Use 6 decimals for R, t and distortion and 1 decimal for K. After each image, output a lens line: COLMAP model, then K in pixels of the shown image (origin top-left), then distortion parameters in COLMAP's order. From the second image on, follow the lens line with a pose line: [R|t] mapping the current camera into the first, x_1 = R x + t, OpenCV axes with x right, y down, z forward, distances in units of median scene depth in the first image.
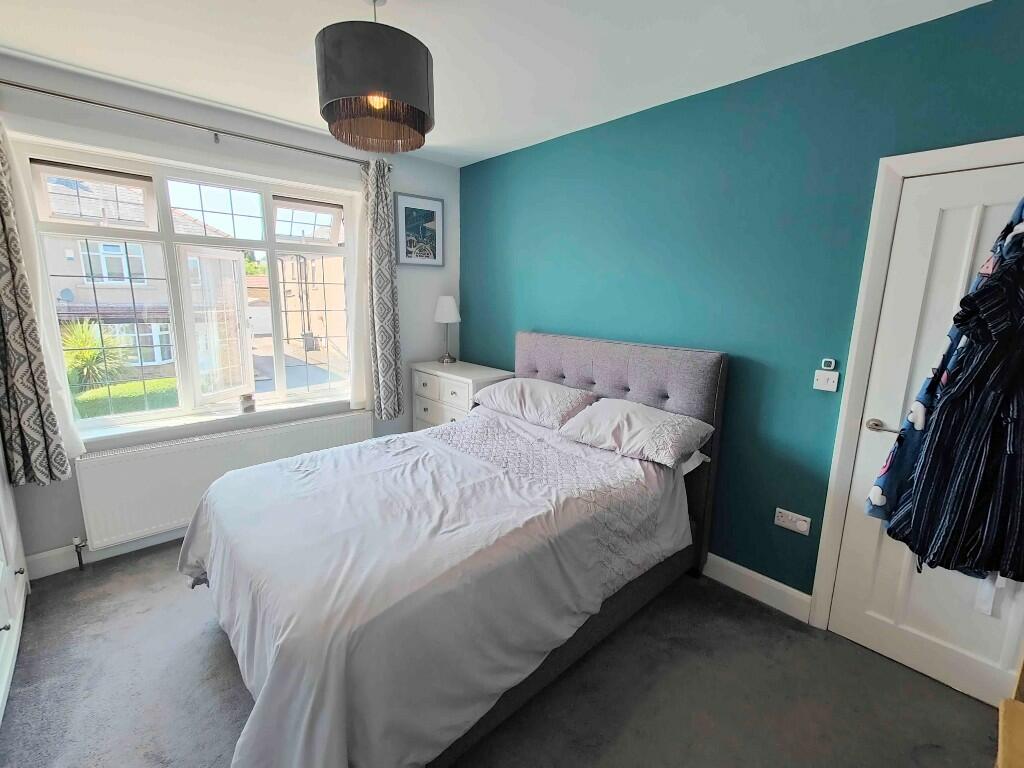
lens RADIAL K [[447.3, 0, 509.1], [0, 447.3, 384.0], [0, 0, 1]] dist [-0.013919, -0.000648]
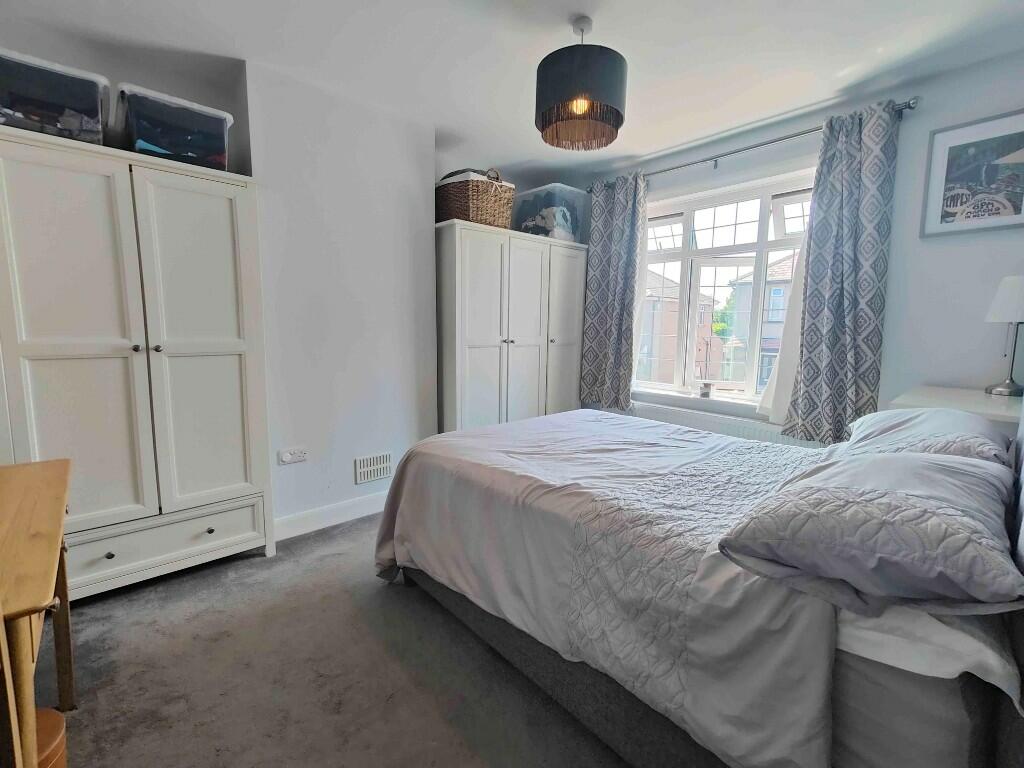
lens RADIAL K [[447.3, 0, 509.2], [0, 447.3, 382.2], [0, 0, 1]] dist [-0.013919, -0.000648]
pose [[-0.017259, 0.101421, -0.994694, 0.495334], [-0.199407, 0.974507, 0.102823, 0.006750], [0.979765, 0.200124, 0.003405, 0.455709]]
